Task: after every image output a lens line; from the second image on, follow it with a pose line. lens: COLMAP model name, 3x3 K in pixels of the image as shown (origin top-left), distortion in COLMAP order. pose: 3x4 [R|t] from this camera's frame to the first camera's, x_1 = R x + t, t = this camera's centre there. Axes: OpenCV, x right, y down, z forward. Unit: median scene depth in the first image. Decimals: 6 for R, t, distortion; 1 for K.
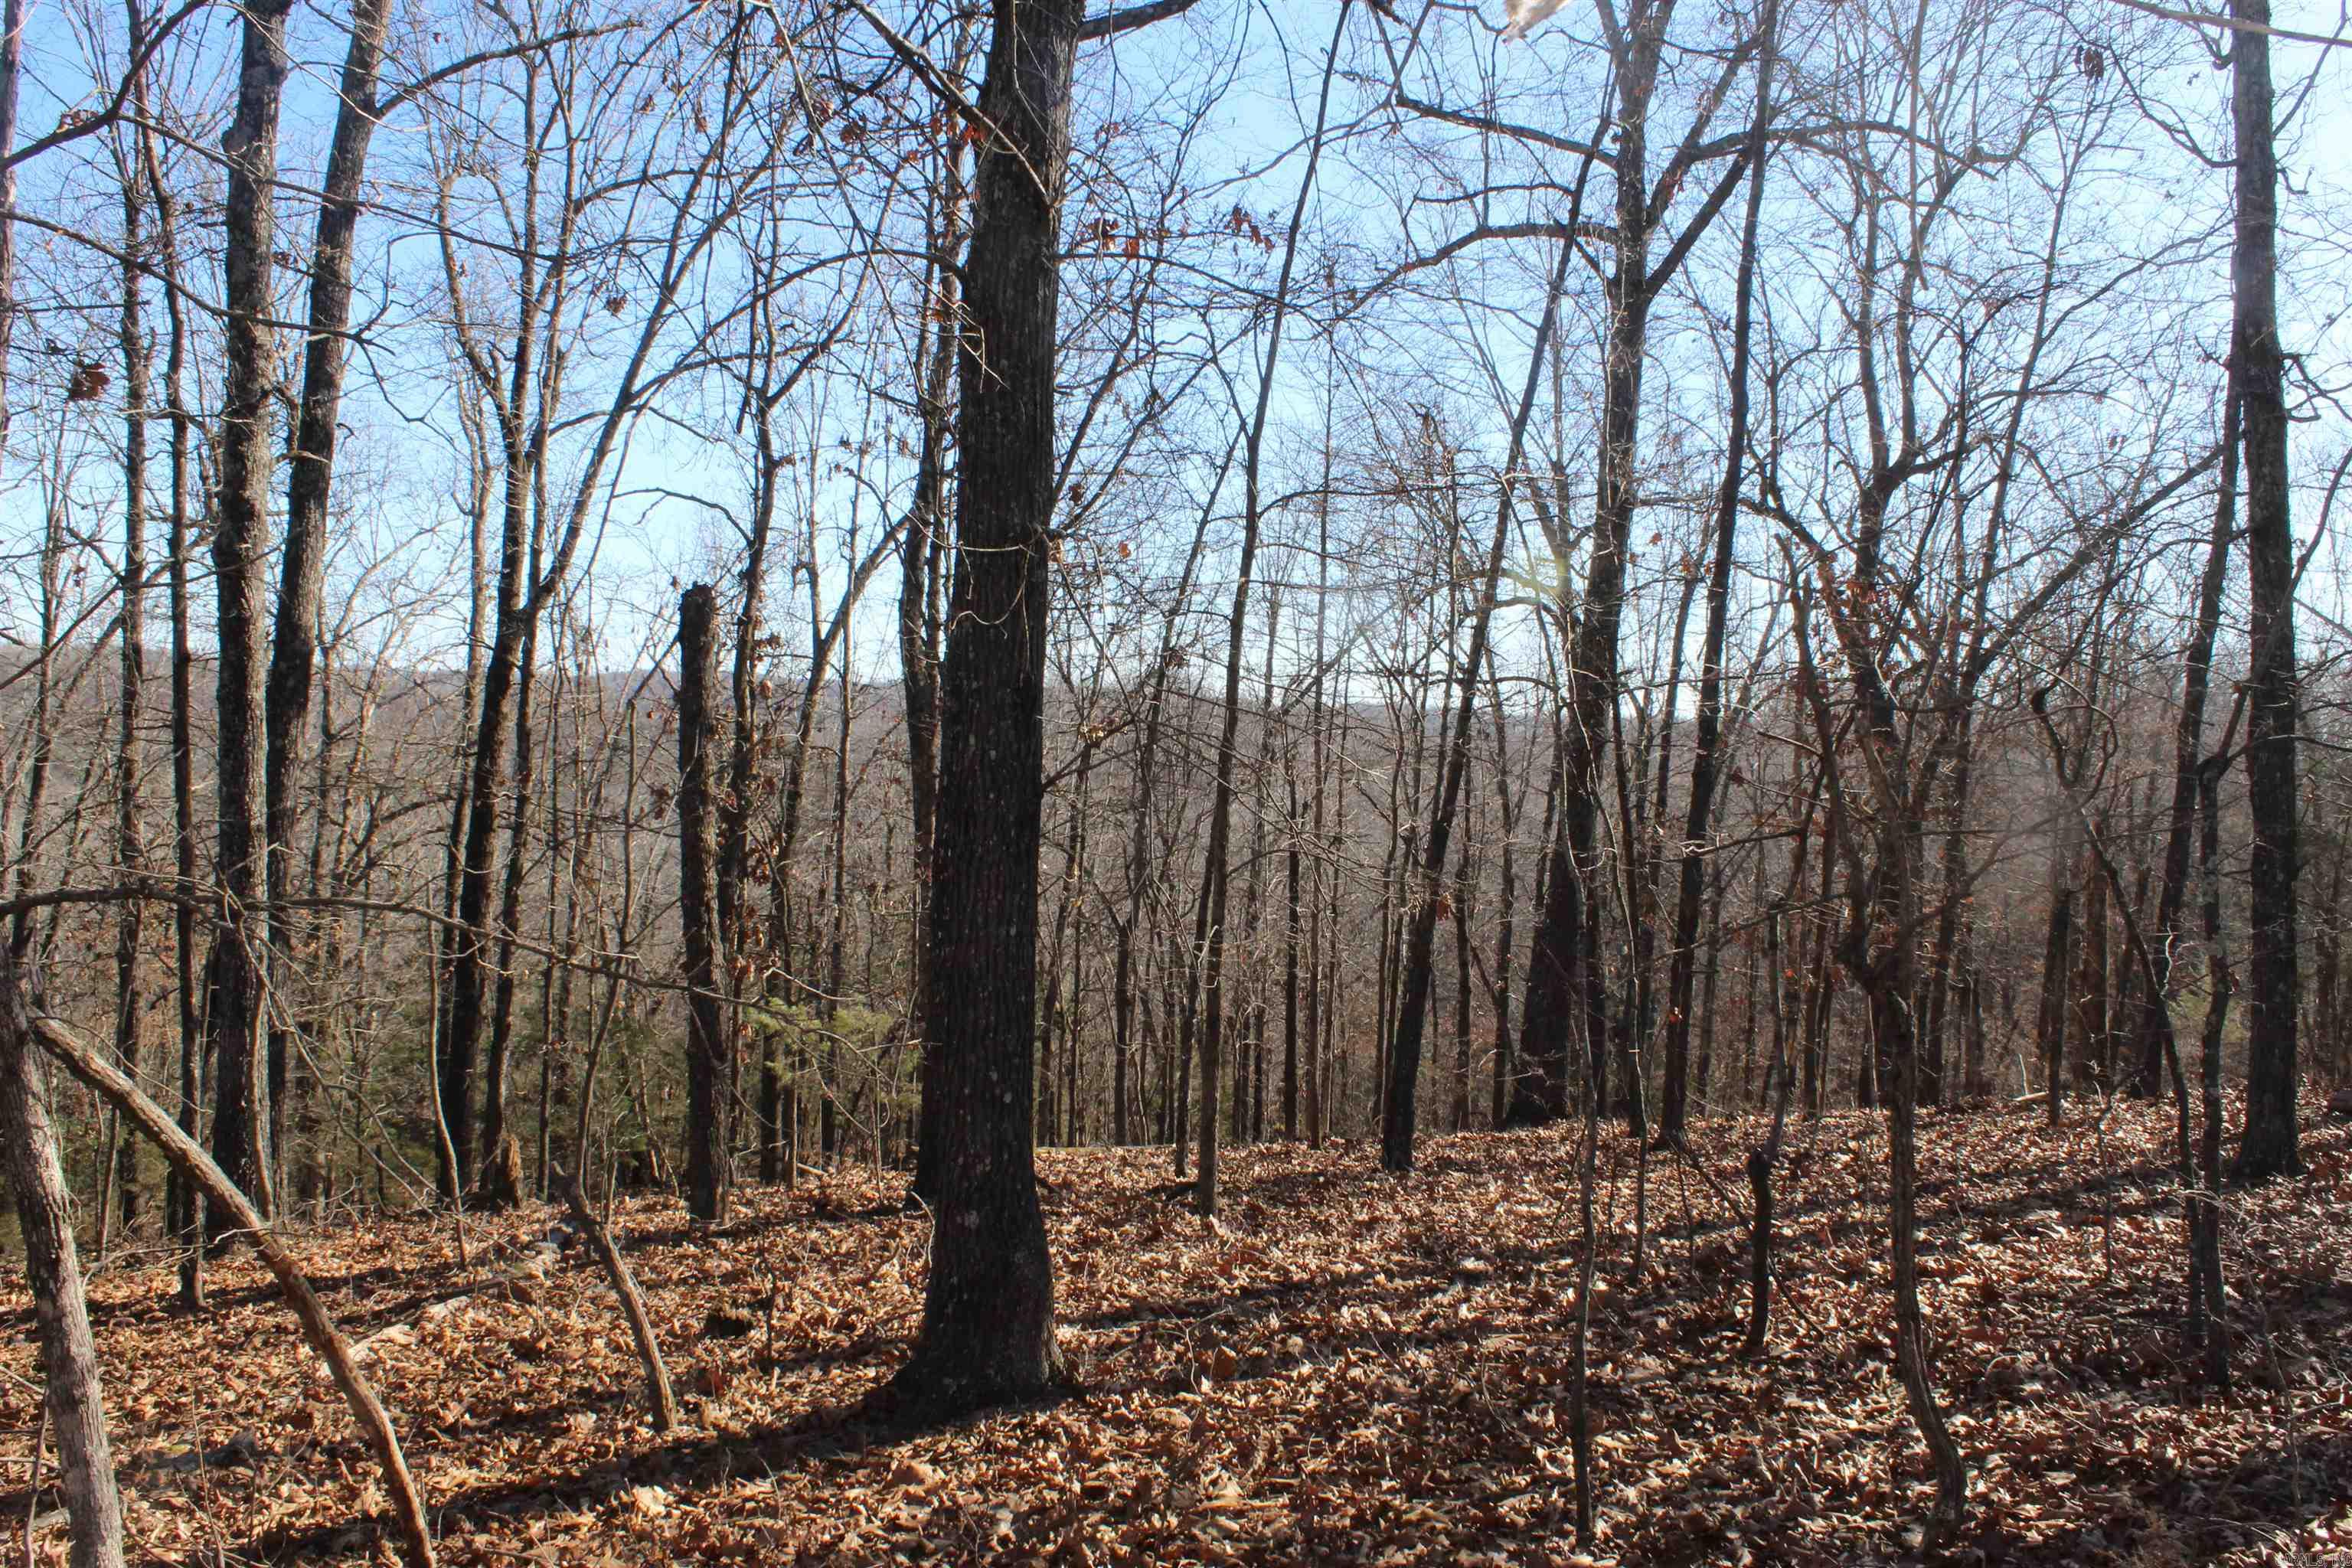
lens RADIAL K [[2050.2, 0, 1170.7], [0, 2050.2, 781.8], [0, 0, 1]] dist [-0.157147, 0.141992]
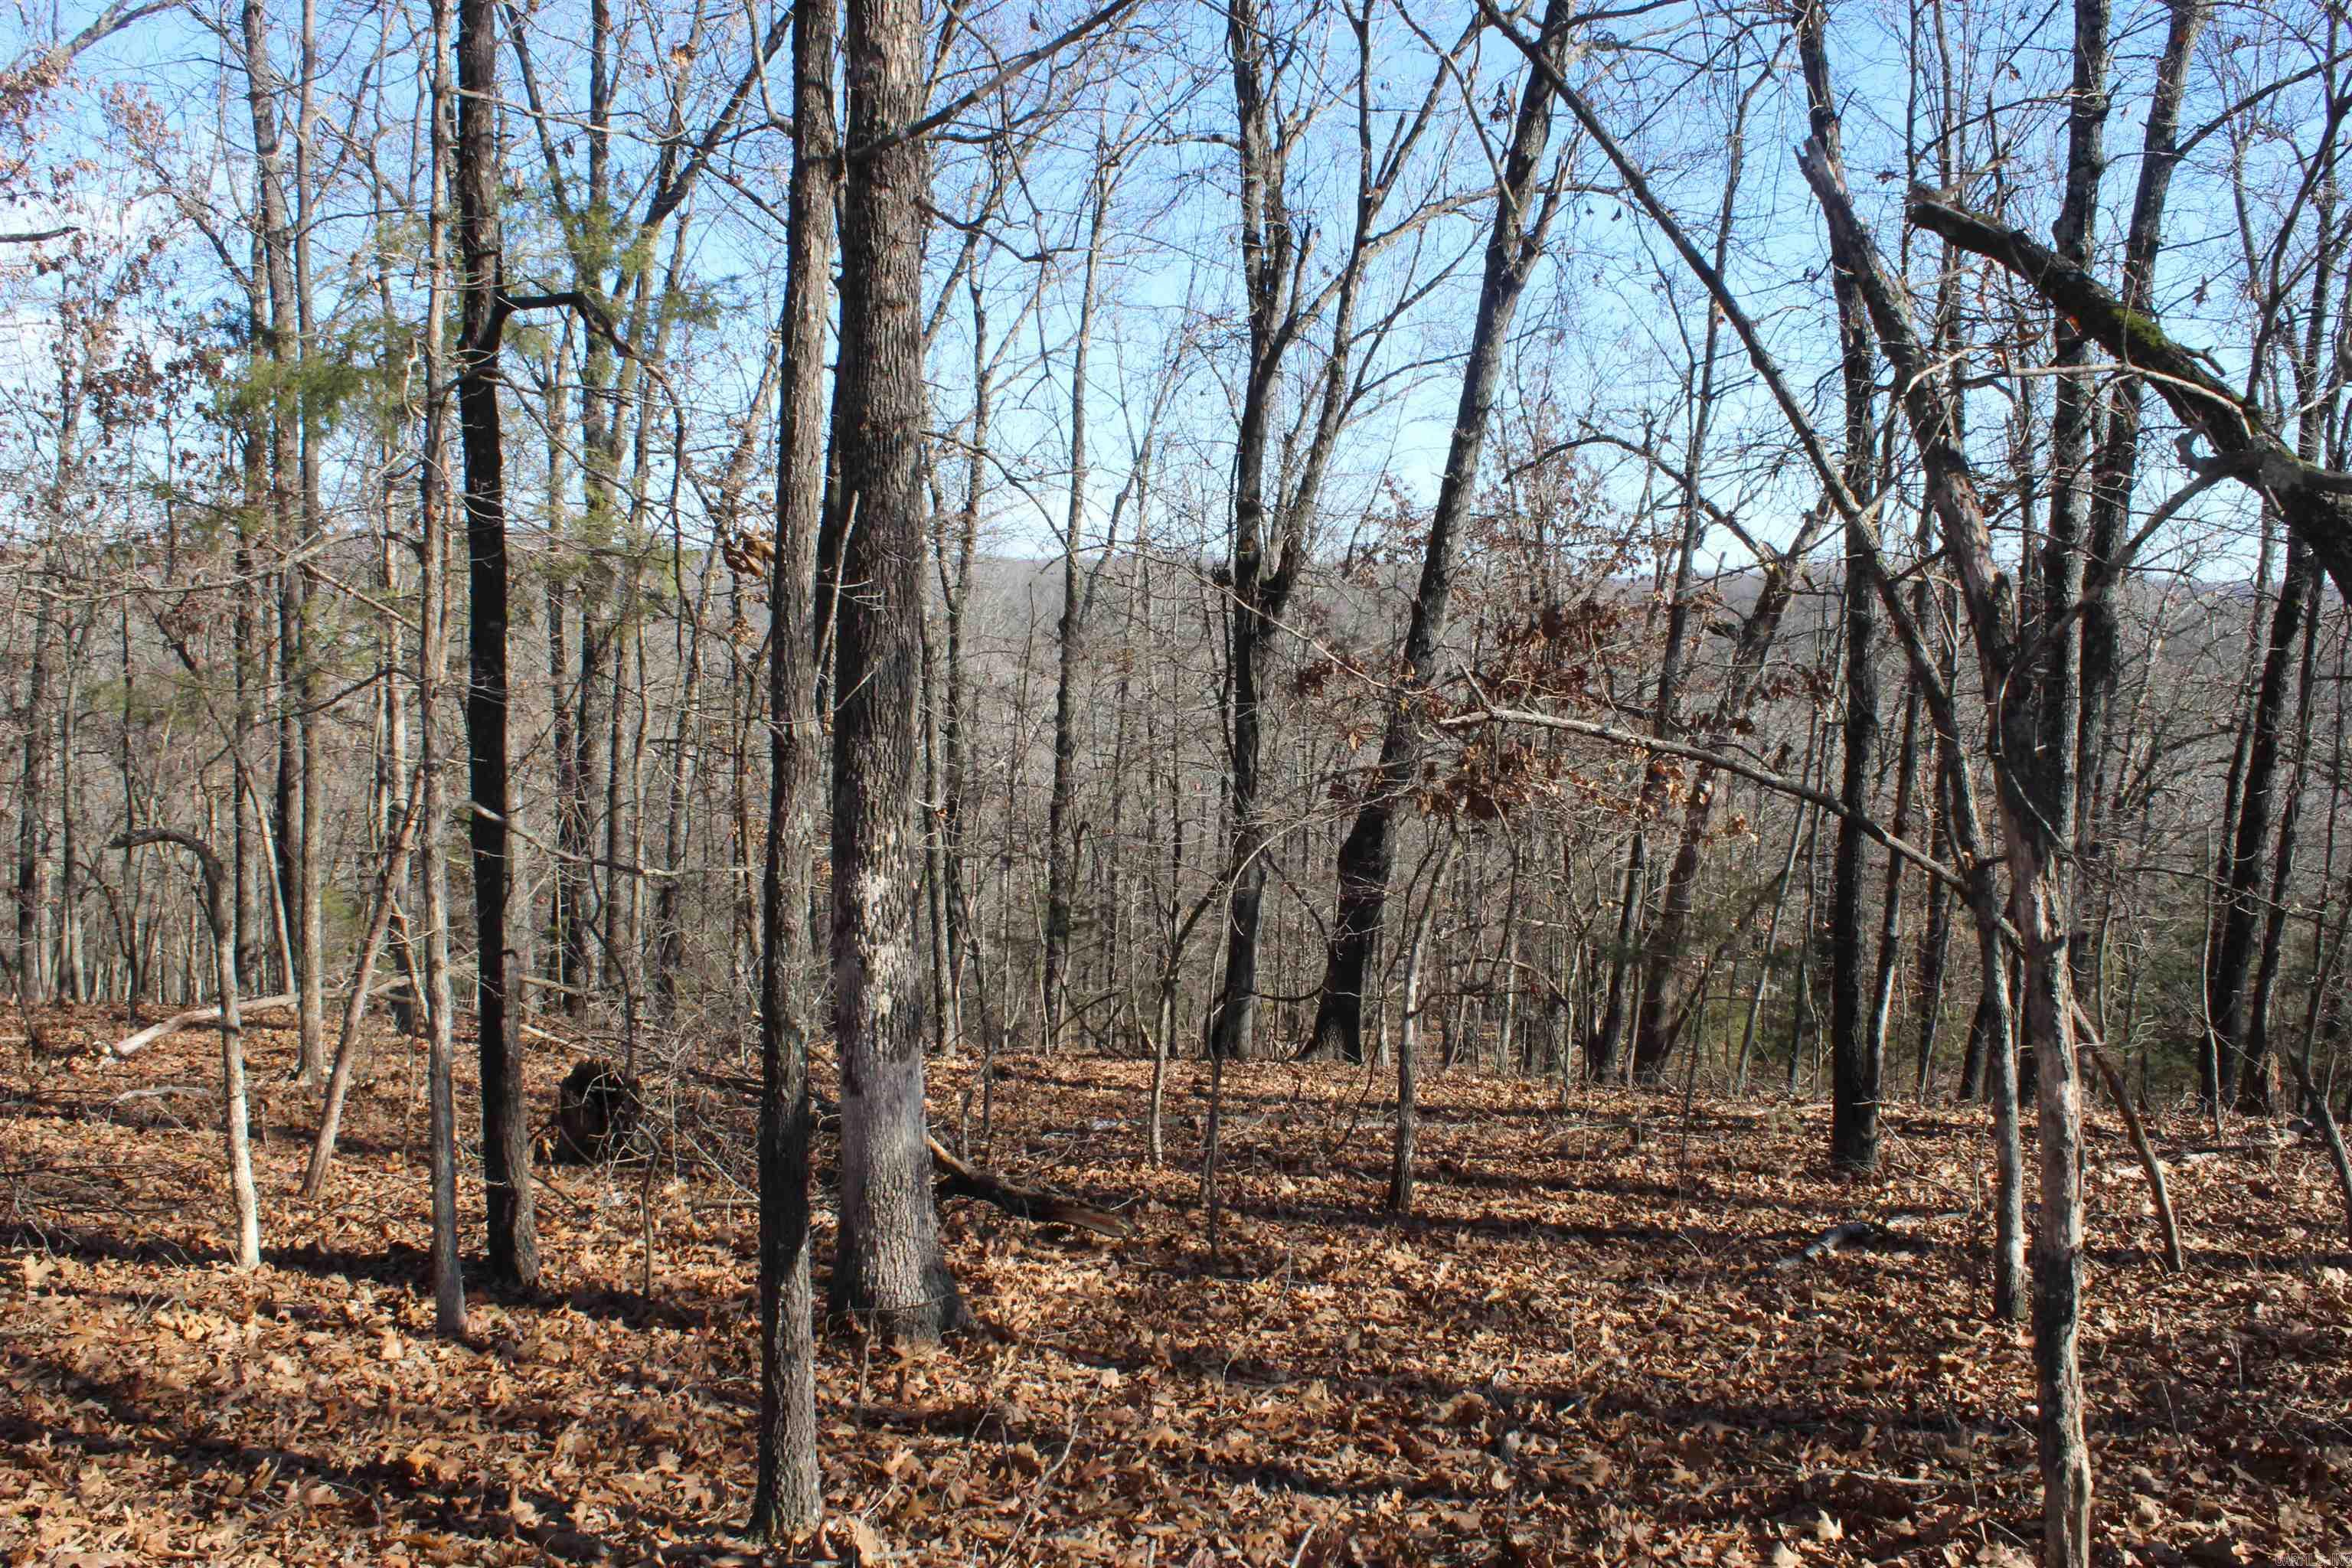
lens RADIAL K [[2050.2, 0, 1217.1], [0, 2050.2, 791.1], [0, 0, 1]] dist [-0.157147, 0.141992]
pose [[0.684250, 0.055346, -0.727144, 0.045938], [-0.020326, 0.998176, 0.056849, -0.013682], [0.728964, -0.024119, 0.684127, -0.126919]]
